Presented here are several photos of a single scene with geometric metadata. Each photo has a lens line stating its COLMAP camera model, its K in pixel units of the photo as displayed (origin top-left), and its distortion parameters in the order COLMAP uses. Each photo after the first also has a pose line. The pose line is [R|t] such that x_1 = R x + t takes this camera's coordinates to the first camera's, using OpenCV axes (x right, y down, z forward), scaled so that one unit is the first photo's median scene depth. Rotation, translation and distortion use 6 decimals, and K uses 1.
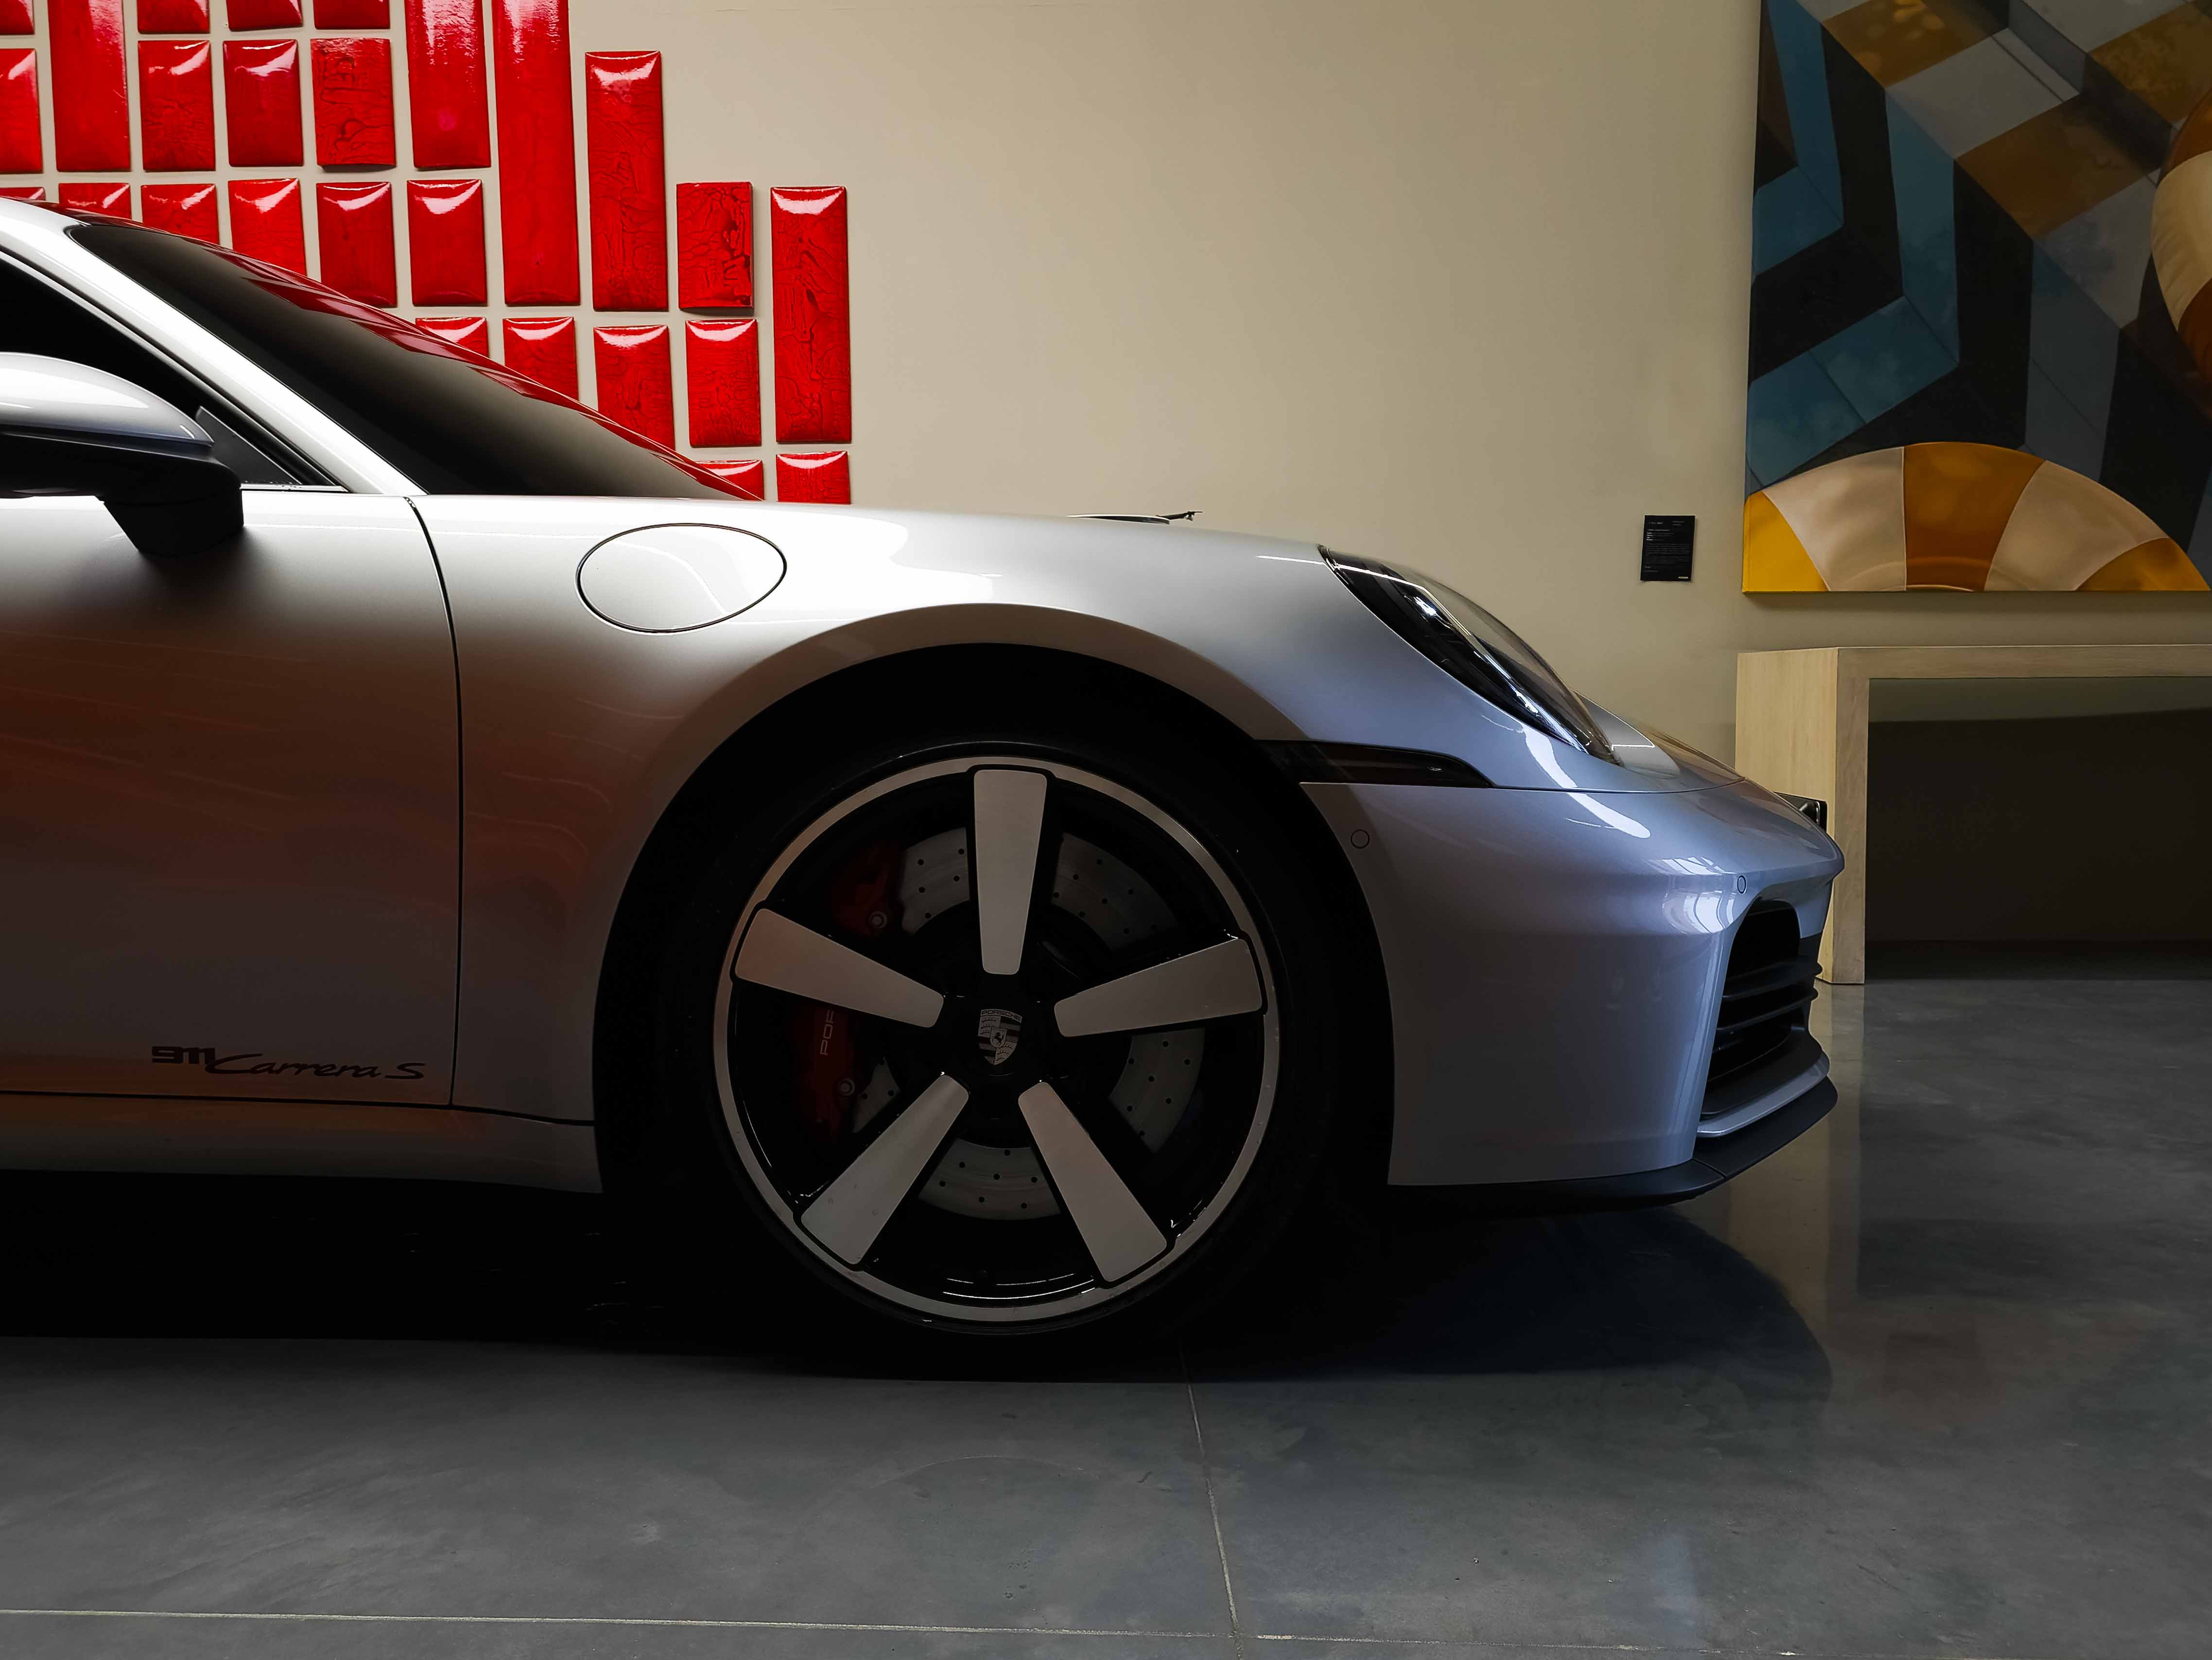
lens RADIAL K [[1778.3, 0, 1100.3], [0, 1778.3, 843.7], [0, 0, 1]] dist [0.050169, -0.042854]
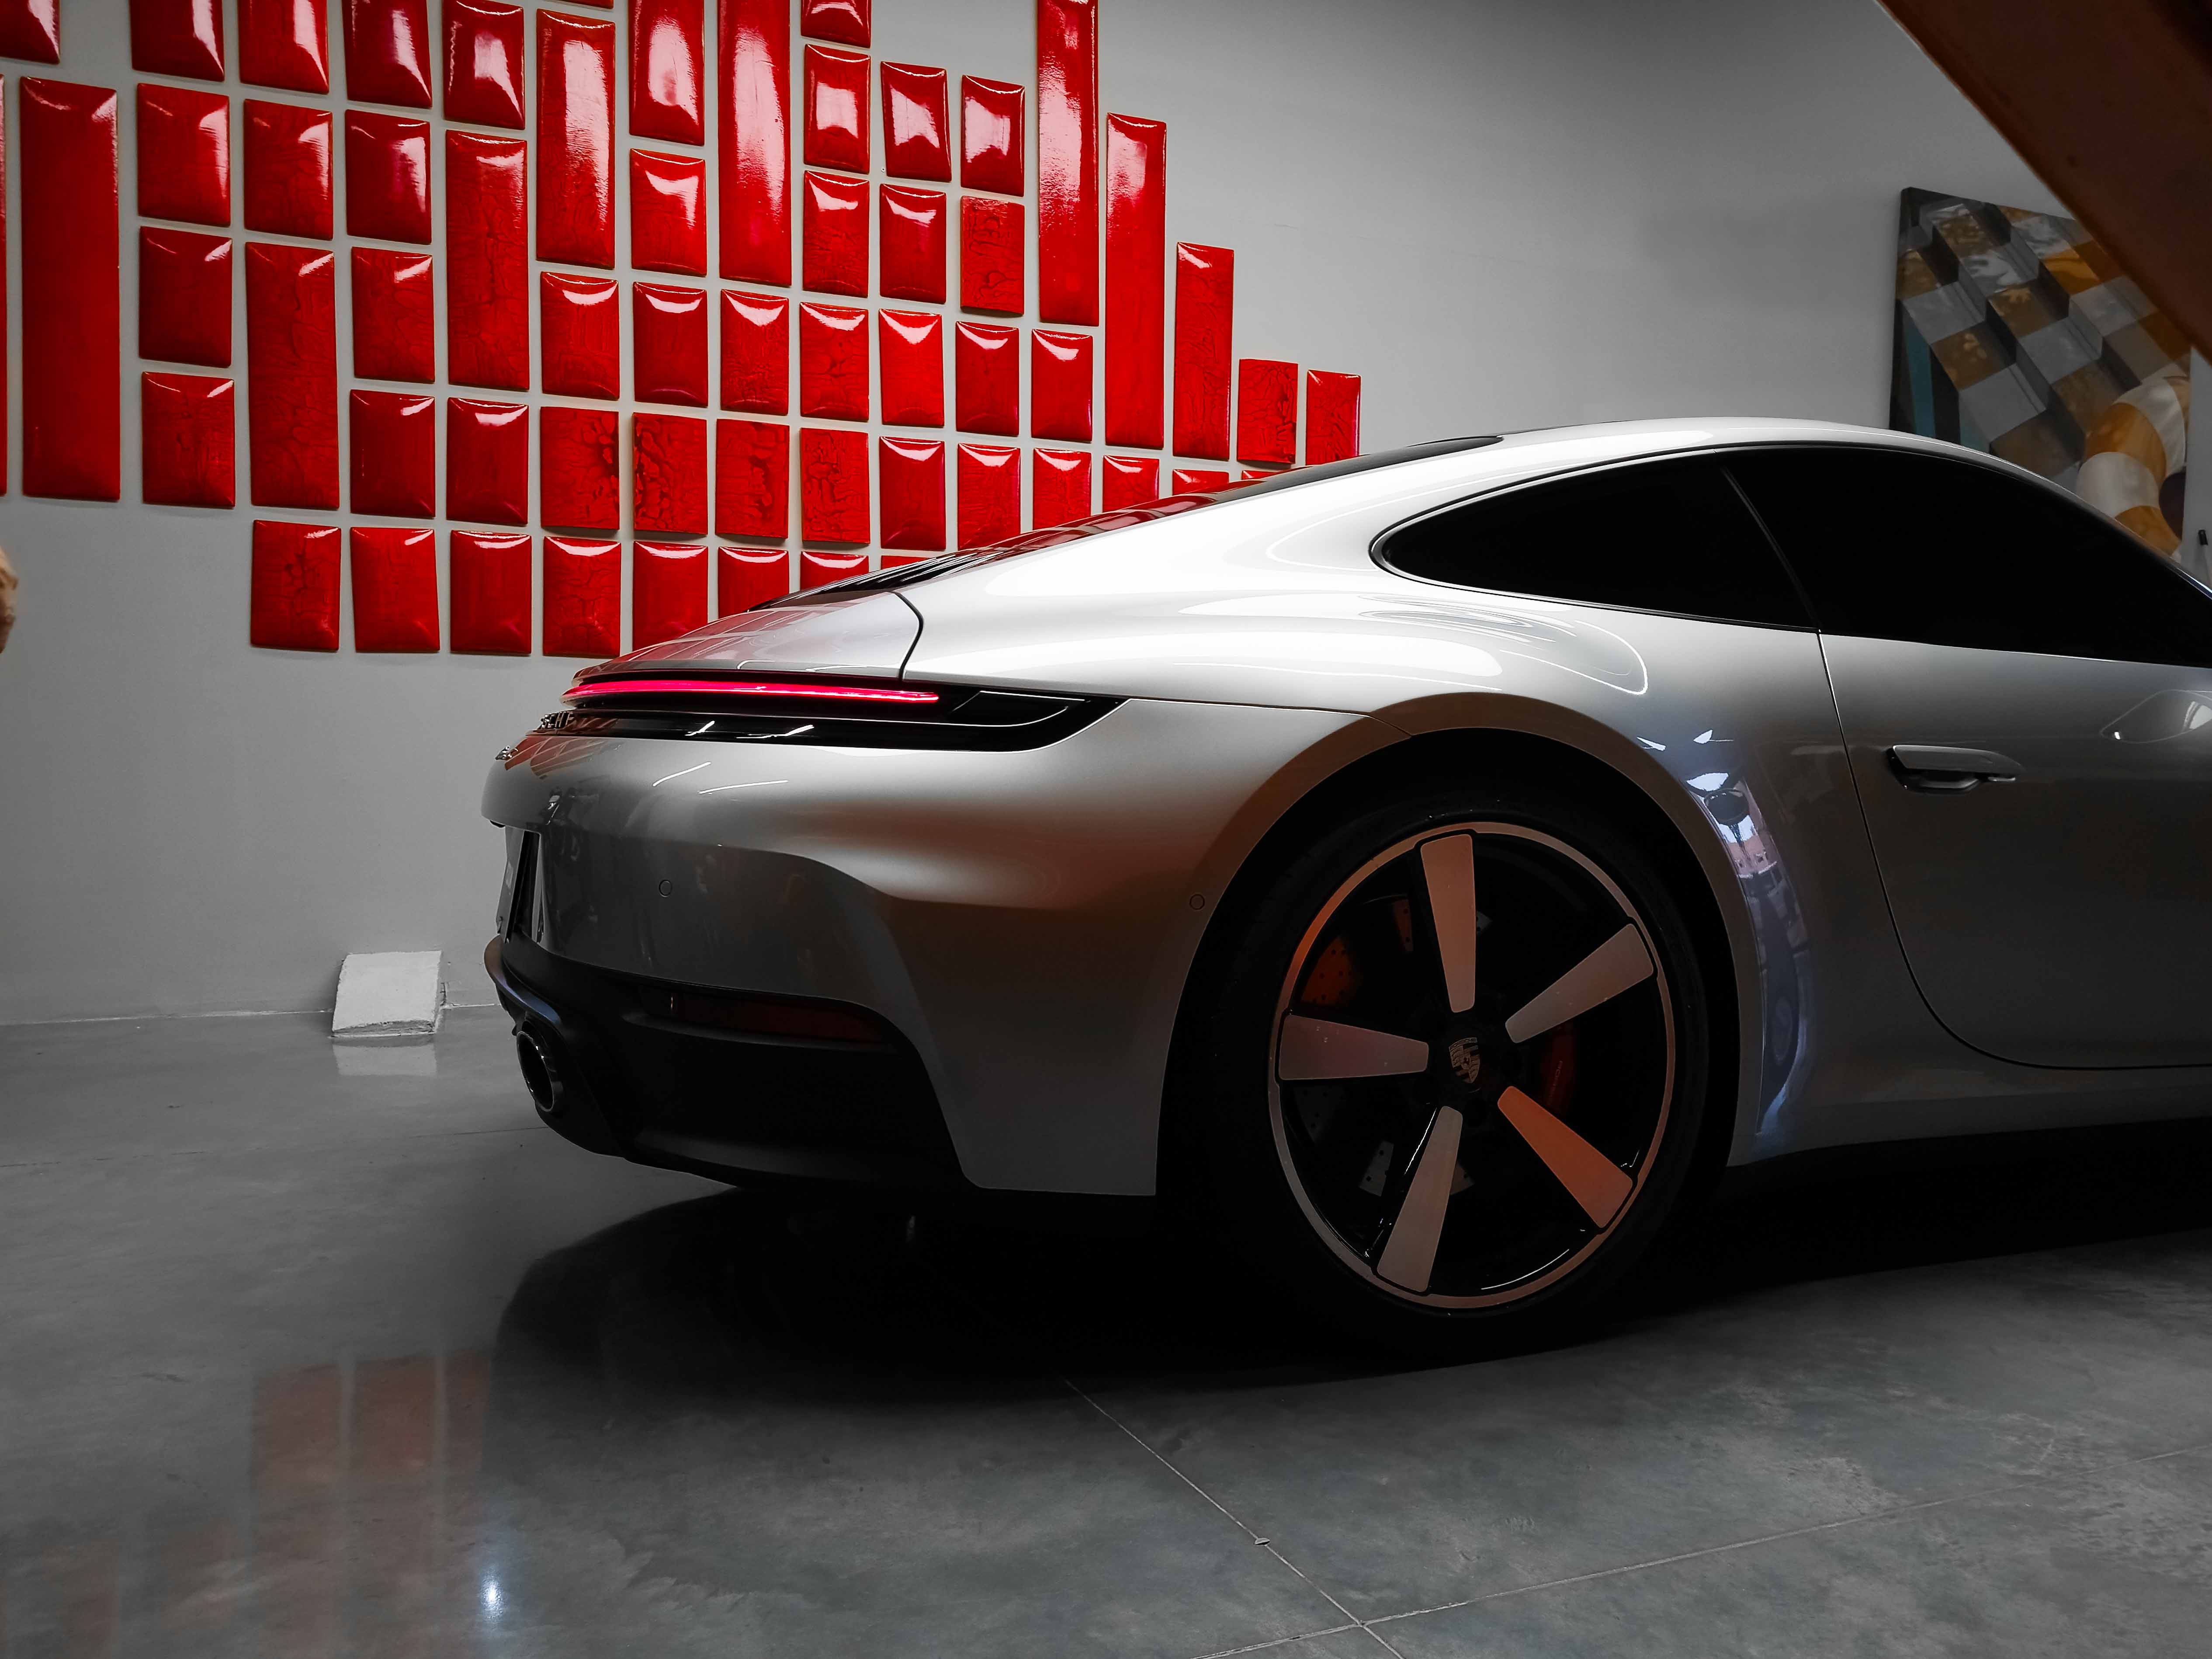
lens RADIAL K [[1629.8, 0, 1104.6], [0, 1629.8, 828.4], [0, 0, 1]] dist [0.047923, -0.019781]
pose [[0.902806, -0.005648, 0.430012, -0.800561], [0.019595, 0.999415, -0.028013, -0.019986], [-0.429602, 0.033716, 0.902389, 0.047979]]
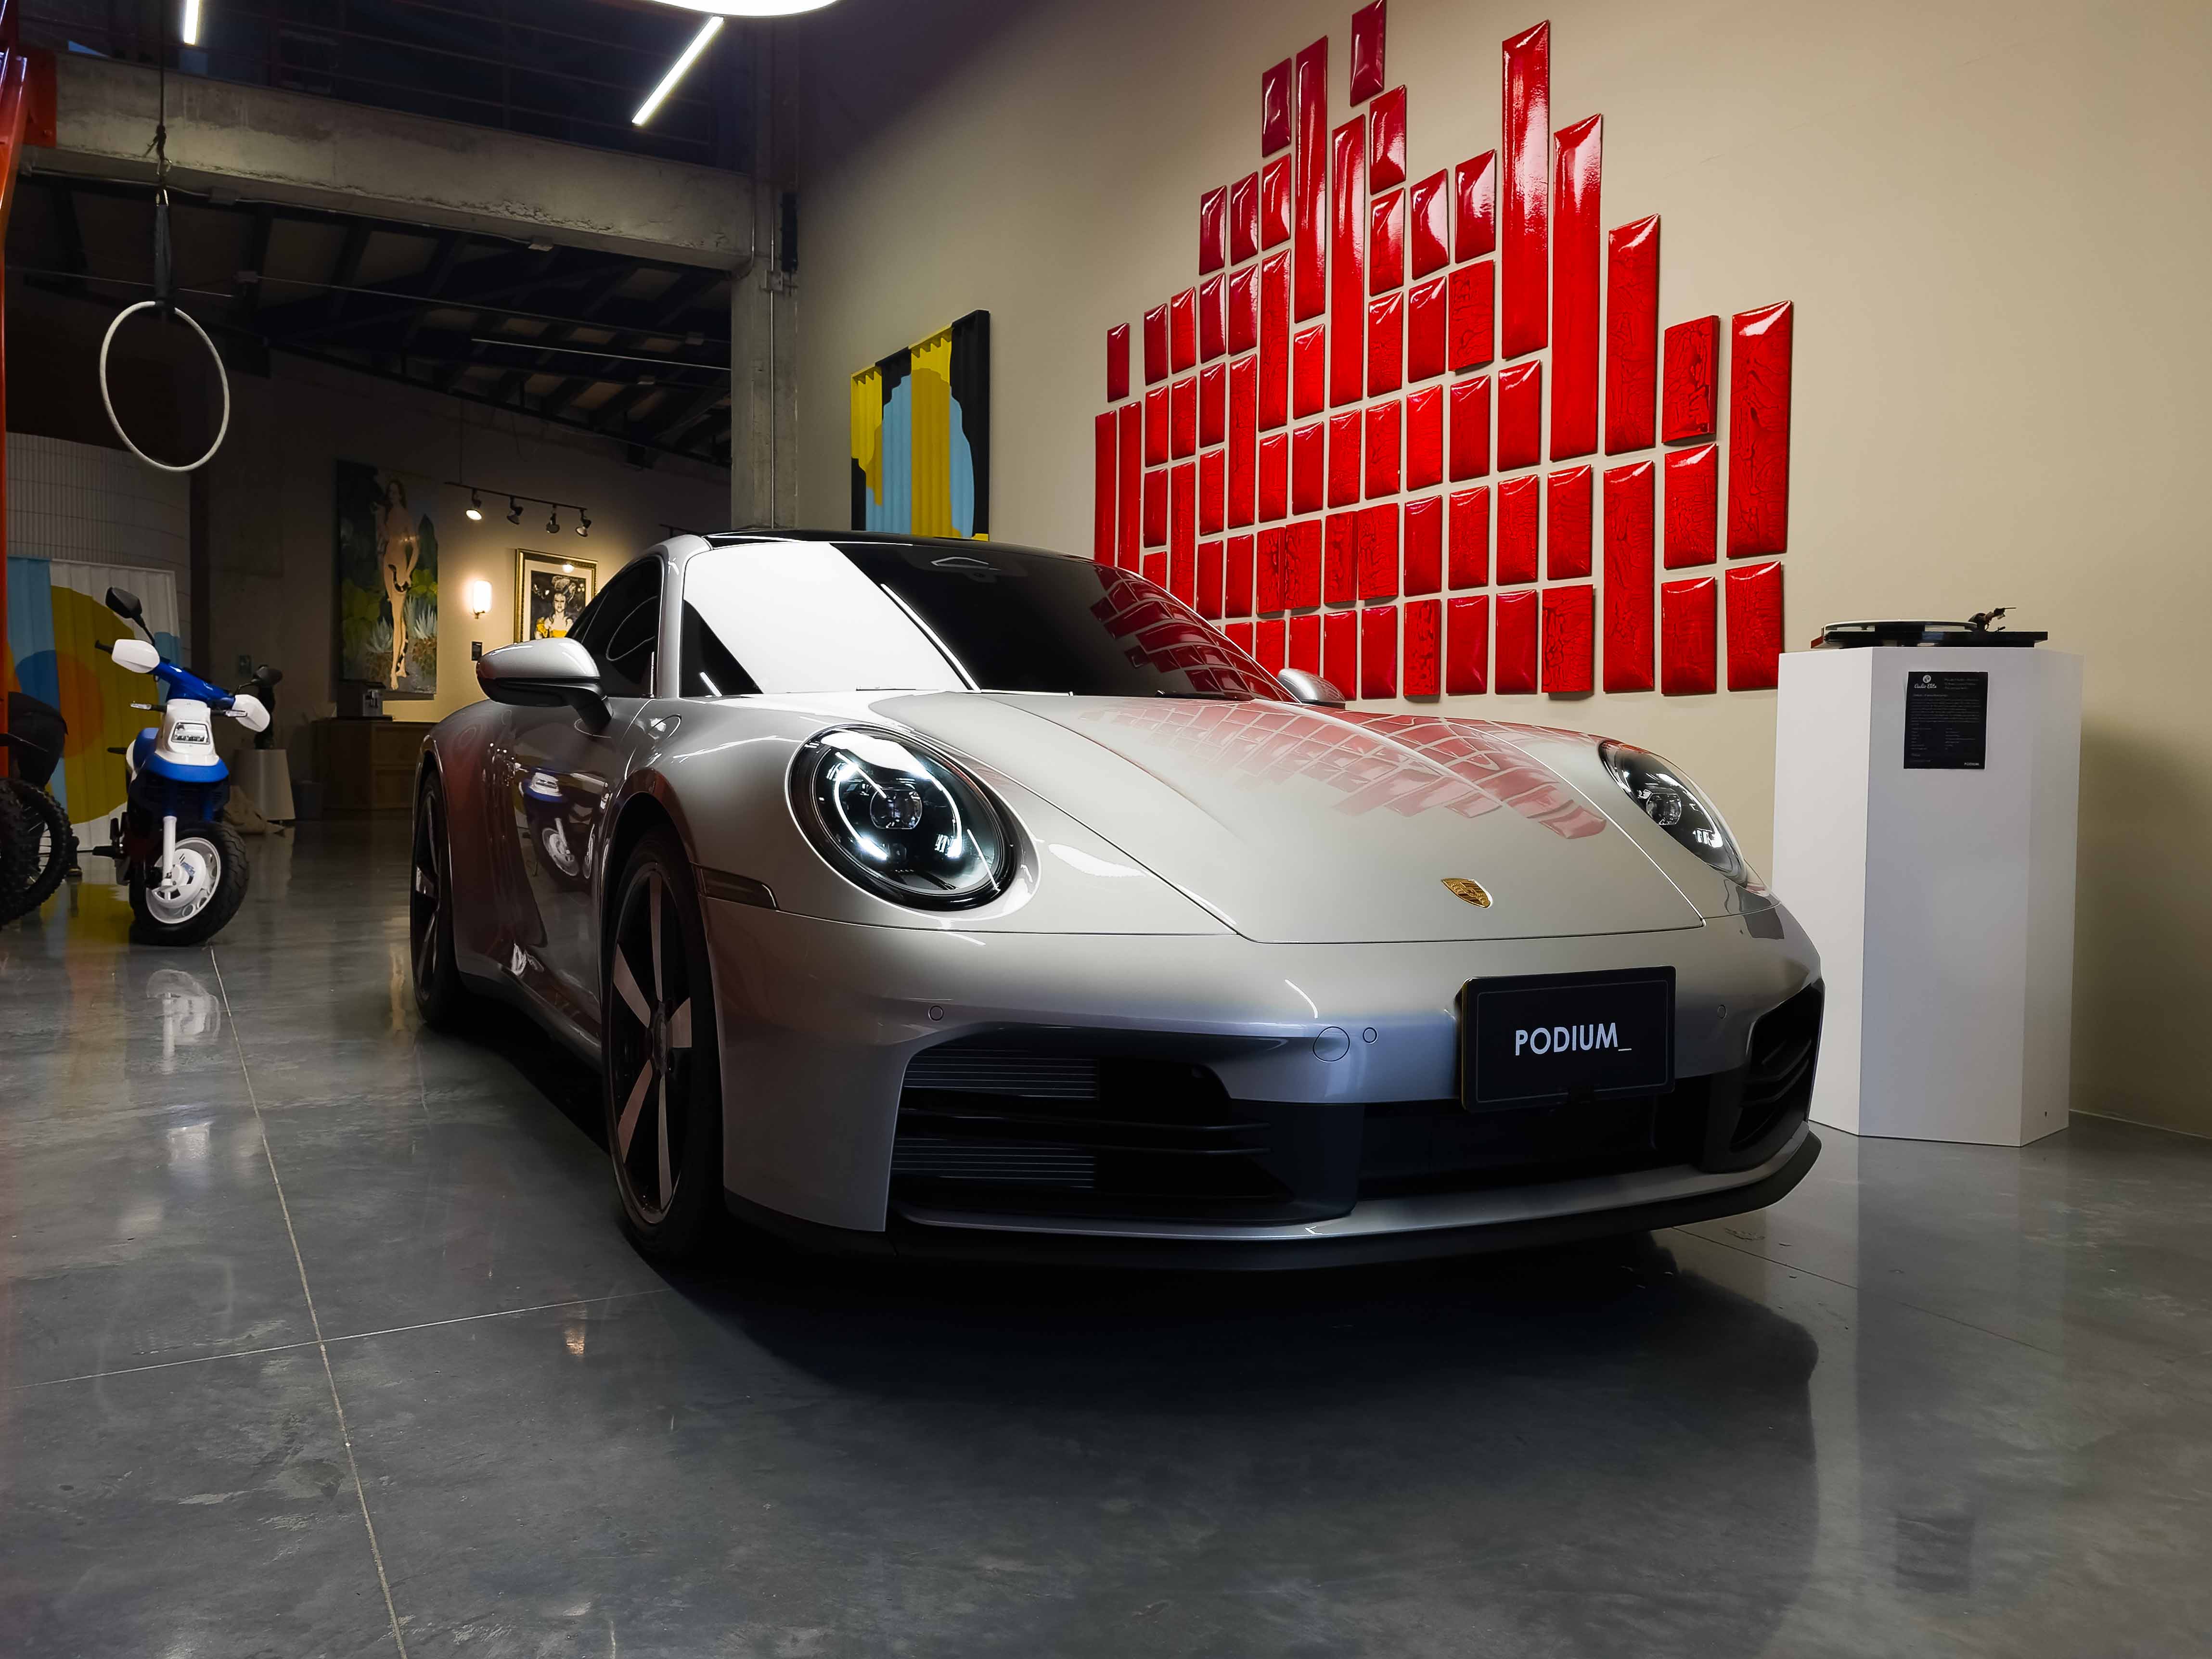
lens RADIAL K [[1778.0, 0, 1118.0], [0, 1778.0, 821.3], [0, 0, 1]] dist [0.050169, -0.042854]
pose [[0.515836, 0.044805, -0.855515, 0.531242], [-0.090462, 0.995897, -0.002387, -0.040509], [0.851898, 0.078623, 0.517772, 0.183058]]
